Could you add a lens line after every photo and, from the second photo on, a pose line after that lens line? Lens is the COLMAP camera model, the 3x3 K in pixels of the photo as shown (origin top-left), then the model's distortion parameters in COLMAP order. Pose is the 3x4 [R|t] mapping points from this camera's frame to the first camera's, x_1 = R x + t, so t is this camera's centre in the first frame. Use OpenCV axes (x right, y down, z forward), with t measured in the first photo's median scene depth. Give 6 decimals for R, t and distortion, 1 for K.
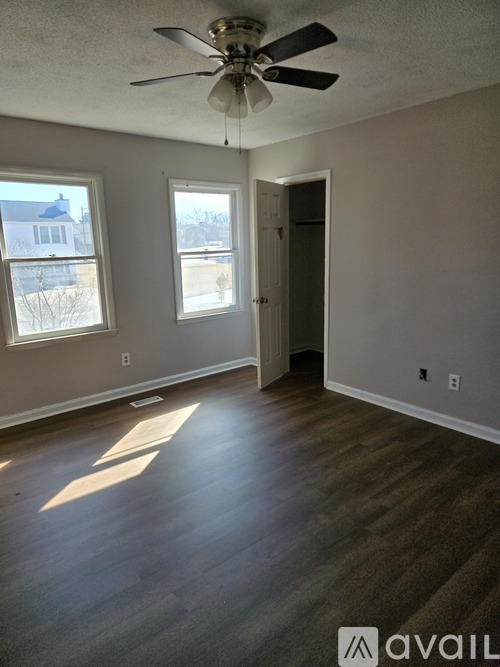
lens RADIAL K [[442.5, 0, 250.0], [0, 442.5, 333.5], [0, 0, 1]] dist [0.025873, -0.000794]
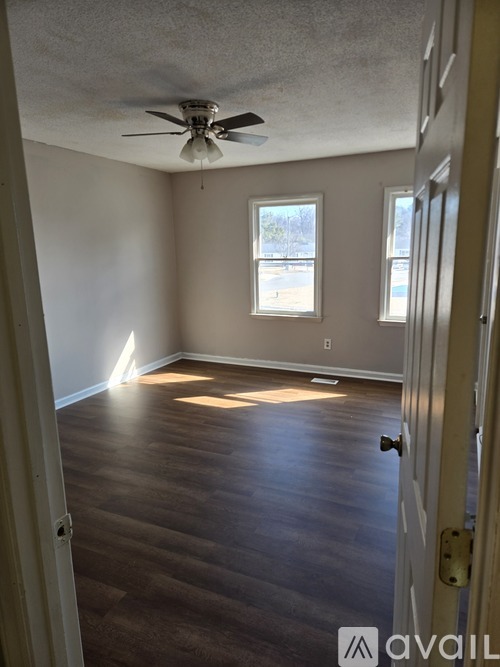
lens RADIAL K [[448.6, 0, 250.0], [0, 448.6, 333.5], [0, 0, 1]] dist [0.085667, 0.000099]
pose [[0.421333, 0.191024, -0.886560, 0.830441], [-0.180751, 0.975640, 0.124317, -0.097485], [0.888711, 0.107867, 0.445597, 0.299226]]
